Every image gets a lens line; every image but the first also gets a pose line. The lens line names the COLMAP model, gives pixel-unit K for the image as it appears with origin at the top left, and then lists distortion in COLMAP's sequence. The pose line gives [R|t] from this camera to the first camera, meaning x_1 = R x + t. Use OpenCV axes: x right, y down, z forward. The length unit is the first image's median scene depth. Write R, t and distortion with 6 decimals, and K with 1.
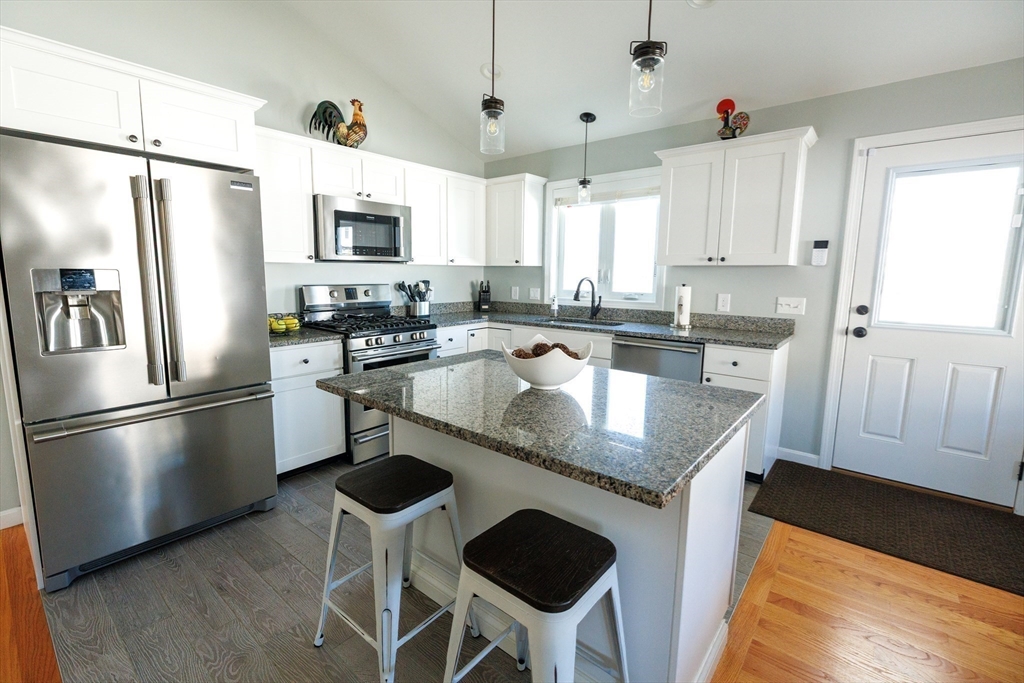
lens RADIAL K [[450.1, 0, 493.9], [0, 450.1, 332.1], [0, 0, 1]] dist [-0.001376, -0.000163]
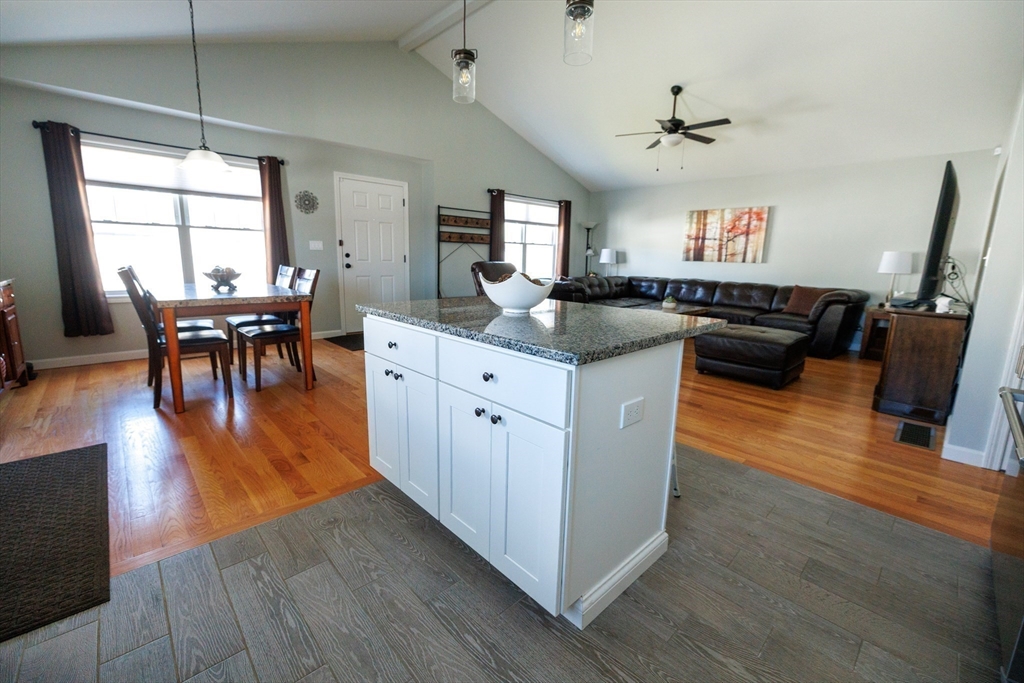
lens RADIAL K [[425.0, 0, 510.8], [0, 425.0, 332.3], [0, 0, 1]] dist [-0.001770, -0.000177]
pose [[-0.993829, -0.051562, 0.098212, 0.007485], [-0.019171, 0.951916, 0.305758, -0.092842], [-0.109255, 0.301988, -0.947030, 1.145020]]
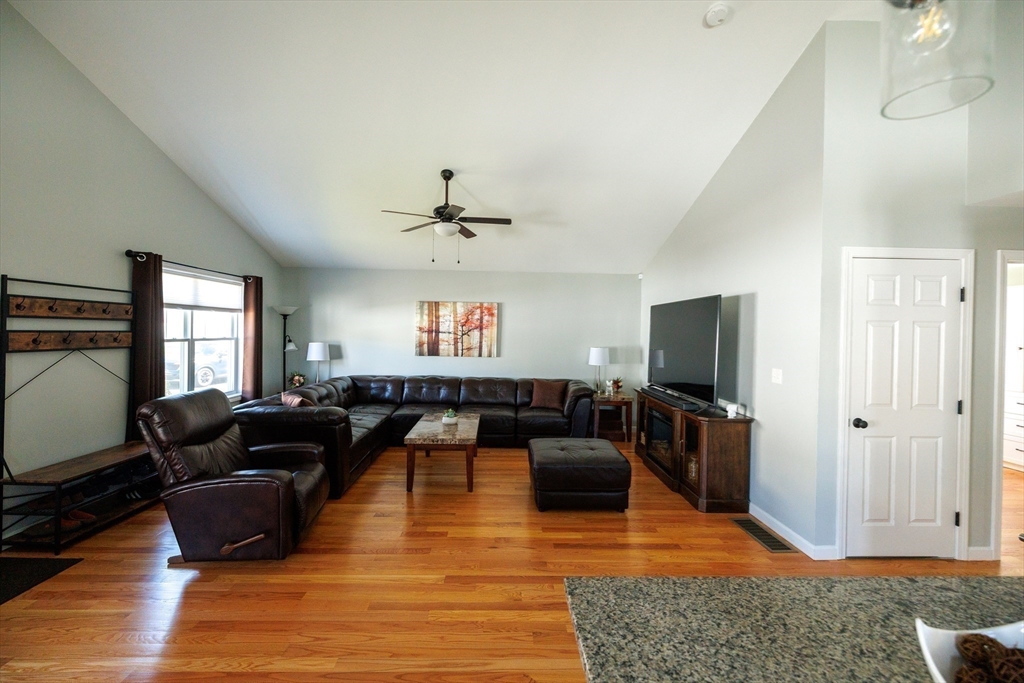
lens RADIAL K [[427.0, 0, 509.3], [0, 427.0, 336.1], [0, 0, 1]] dist [0.000355, 0.000010]
pose [[-0.743322, -0.015206, -0.668761, 0.387963], [-0.112926, 0.988245, 0.103047, -0.131762], [0.659333, 0.152118, -0.736301, 0.491305]]
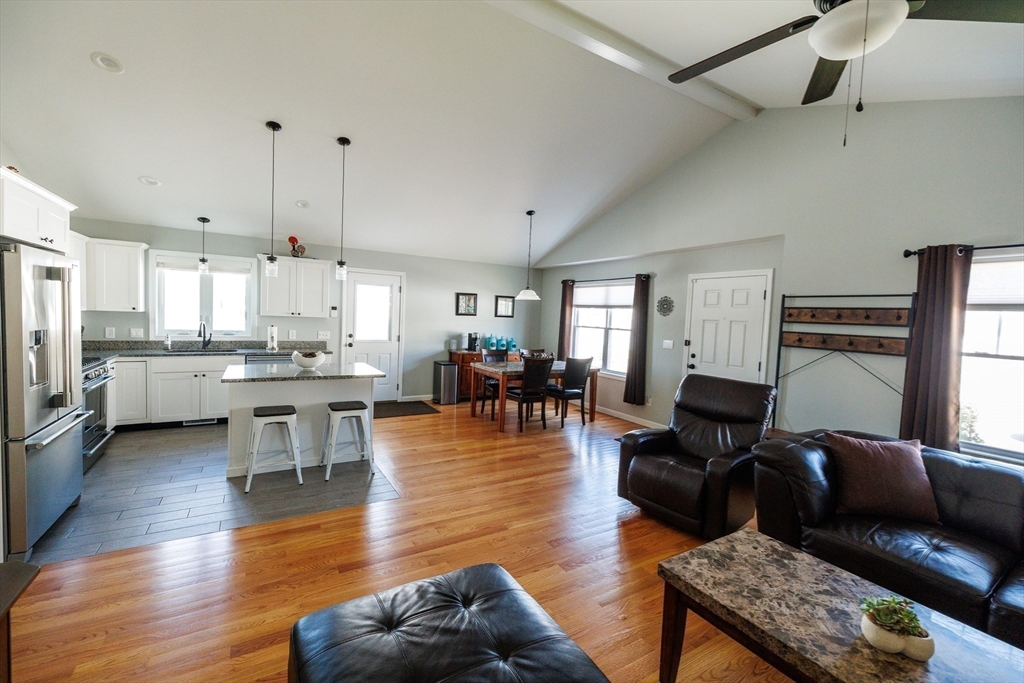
lens RADIAL K [[427.0, 0, 509.3], [0, 427.0, 336.1], [0, 0, 1]] dist [0.000355, 0.000010]
pose [[0.320072, -0.041823, 0.946470, -1.058790], [0.087548, 0.996056, 0.014407, -0.005096], [-0.943340, 0.078250, 0.322471, -0.541274]]
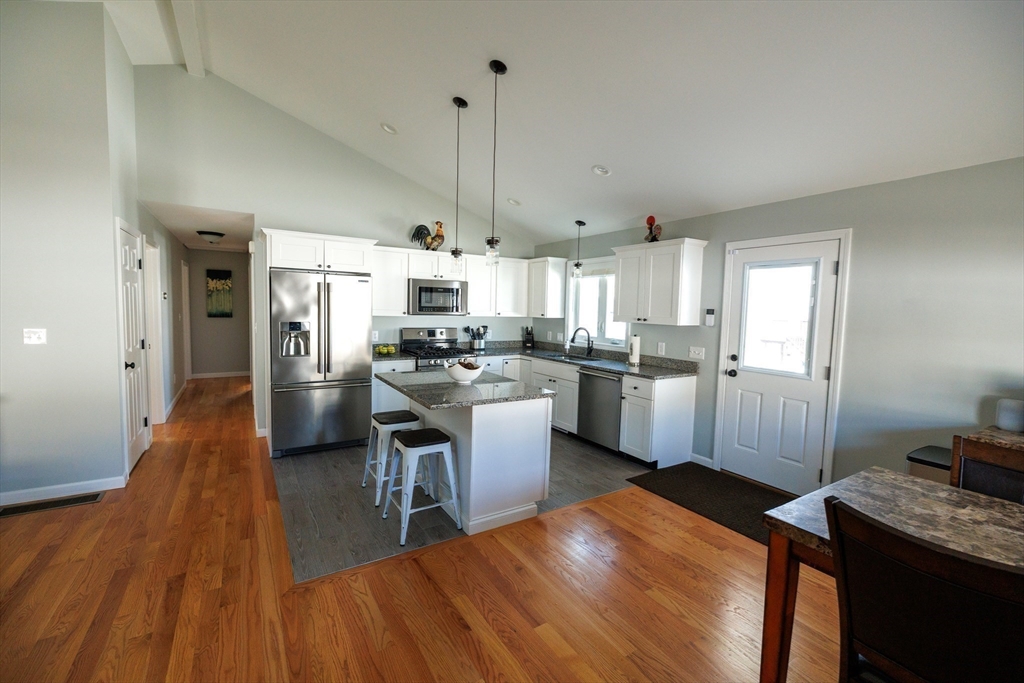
lens RADIAL K [[427.0, 0, 509.3], [0, 427.0, 336.1], [0, 0, 1]] dist [0.000355, 0.000010]
pose [[0.954306, 0.035735, -0.296686, 0.511715], [-0.056658, 0.996453, -0.062224, 0.007626], [0.293410, 0.076191, 0.952946, -0.504984]]
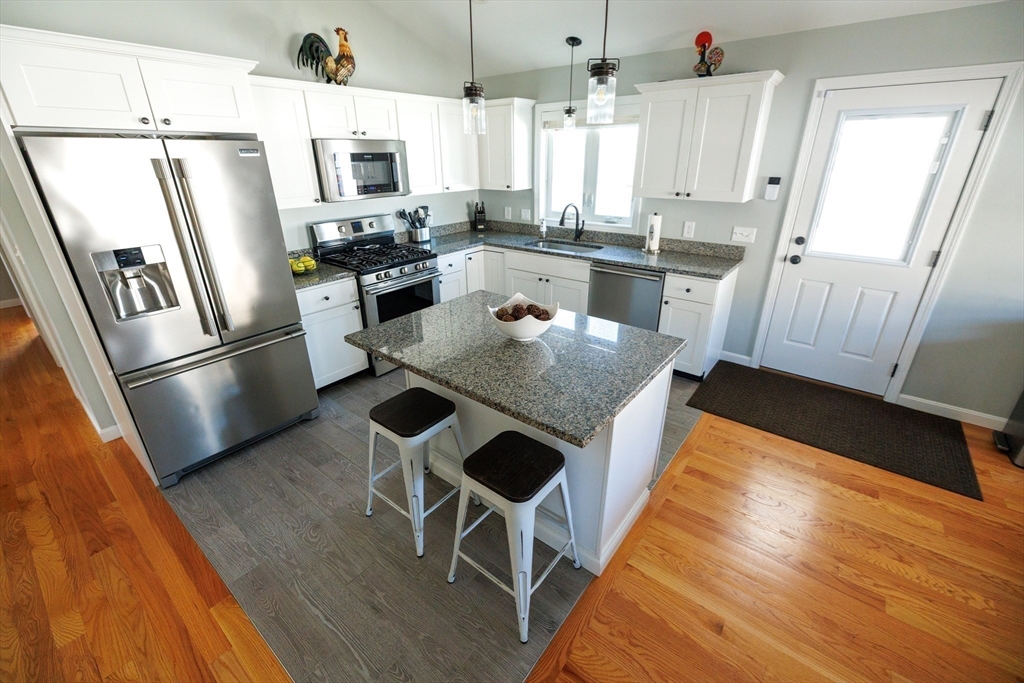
lens RADIAL K [[425.0, 0, 510.8], [0, 425.0, 332.3], [0, 0, 1]] dist [-0.001770, -0.000177]
pose [[0.999110, -0.030736, 0.028903, 0.024344], [0.022210, 0.965593, 0.259107, -0.117098], [-0.035872, -0.258234, 0.965416, -0.100941]]
